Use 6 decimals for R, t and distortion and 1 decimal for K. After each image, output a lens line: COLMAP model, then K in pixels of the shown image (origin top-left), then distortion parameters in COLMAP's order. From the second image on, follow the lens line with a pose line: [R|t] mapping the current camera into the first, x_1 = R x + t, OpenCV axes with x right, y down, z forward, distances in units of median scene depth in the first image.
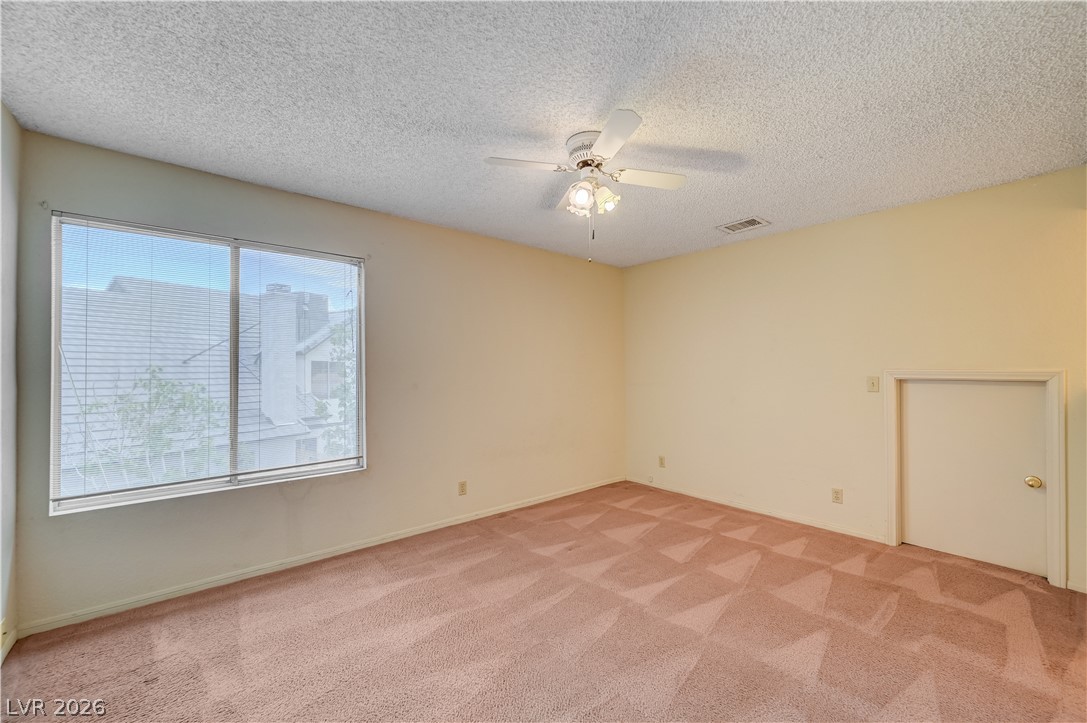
lens RADIAL K [[431.8, 0, 551.4], [0, 431.8, 373.2], [0, 0, 1]] dist [0.000702, 0.000063]
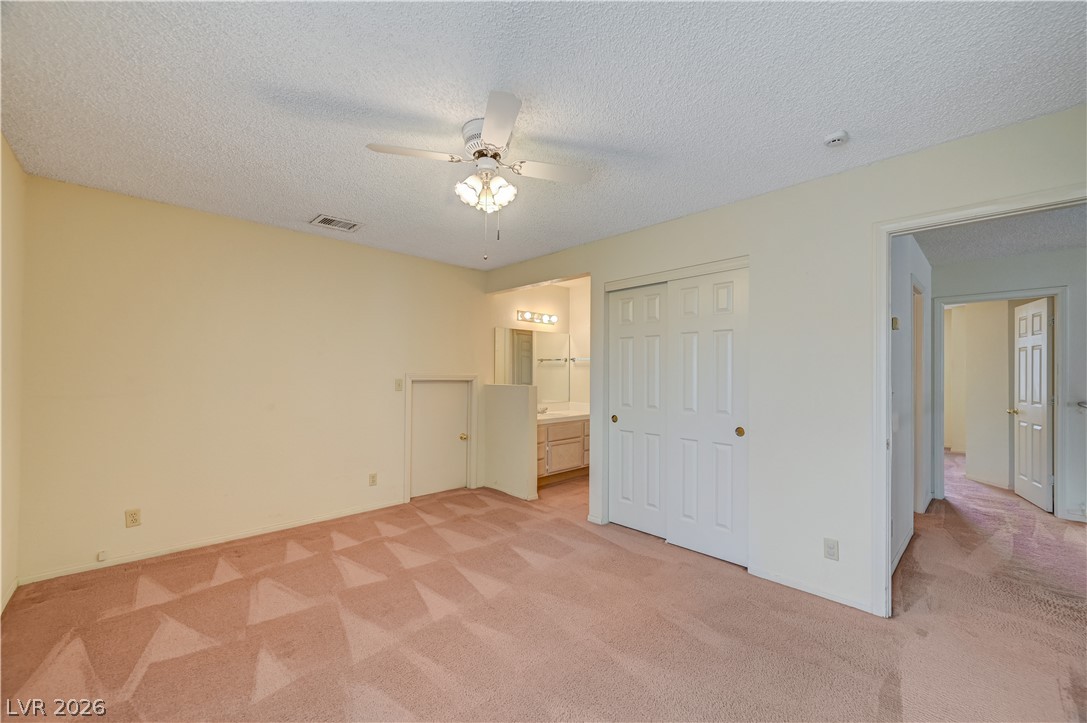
lens RADIAL K [[431.8, 0, 551.4], [0, 431.8, 373.2], [0, 0, 1]] dist [0.000702, 0.000063]
pose [[-0.065613, 0.000668, 0.997845, -0.659359], [-0.007052, 0.999974, -0.001133, -0.012566], [-0.997820, -0.007111, -0.065607, 0.695927]]
